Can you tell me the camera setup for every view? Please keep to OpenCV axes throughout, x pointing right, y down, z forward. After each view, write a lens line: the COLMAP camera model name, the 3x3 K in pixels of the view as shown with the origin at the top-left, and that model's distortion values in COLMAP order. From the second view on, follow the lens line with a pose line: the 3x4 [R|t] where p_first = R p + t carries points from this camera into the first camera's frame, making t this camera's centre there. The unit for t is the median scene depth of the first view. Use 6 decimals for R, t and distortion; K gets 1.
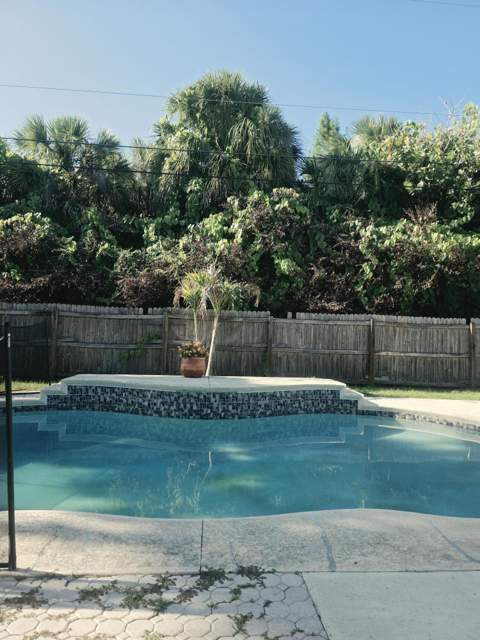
lens RADIAL K [[431.0, 0, 244.9], [0, 431.0, 310.2], [0, 0, 1]] dist [0.079724, -0.079970]
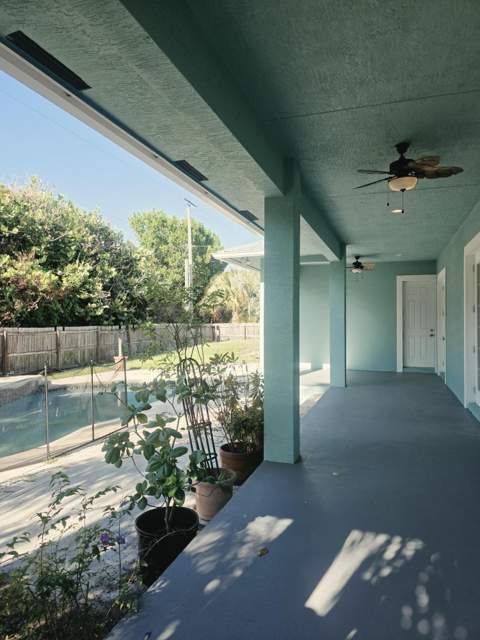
lens RADIAL K [[431.0, 0, 244.9], [0, 431.0, 310.2], [0, 0, 1]] dist [0.079724, -0.079970]
pose [[0.370944, -0.008342, 0.928618, -0.748758], [-0.013873, 0.999798, 0.014523, -0.080206], [-0.928552, -0.018270, 0.370753, -0.232578]]
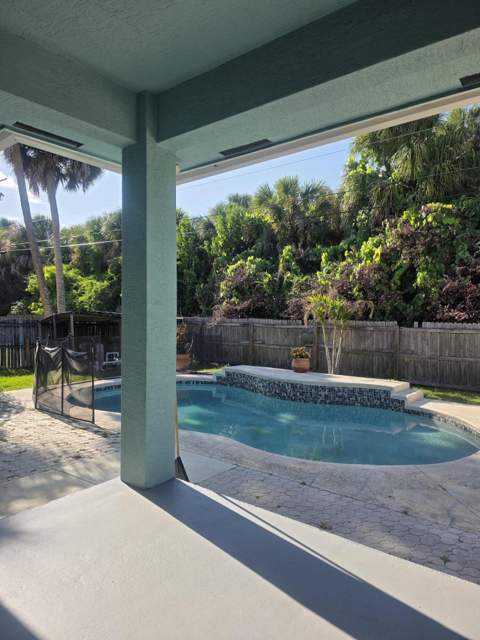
lens RADIAL K [[431.0, 0, 244.9], [0, 431.0, 310.2], [0, 0, 1]] dist [0.079724, -0.079970]
pose [[0.742036, -0.029770, -0.669699, 0.528354], [0.036500, 0.999326, -0.003980, -0.036853], [0.669366, -0.021491, 0.742622, -0.126064]]
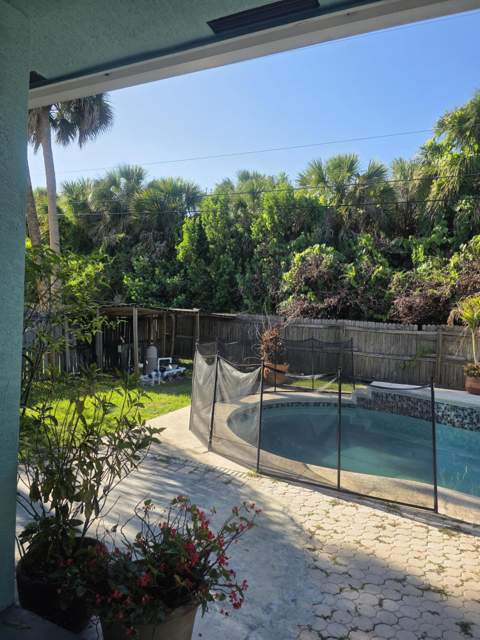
lens RADIAL K [[431.4, 0, 238.3], [0, 431.4, 313.5], [0, 0, 1]] dist [0.075117, -0.081576]
pose [[0.869895, 0.015241, -0.493002, -0.079061], [-0.001294, 0.999590, 0.028618, -0.064981], [0.493236, -0.024257, 0.869557, -0.216905]]
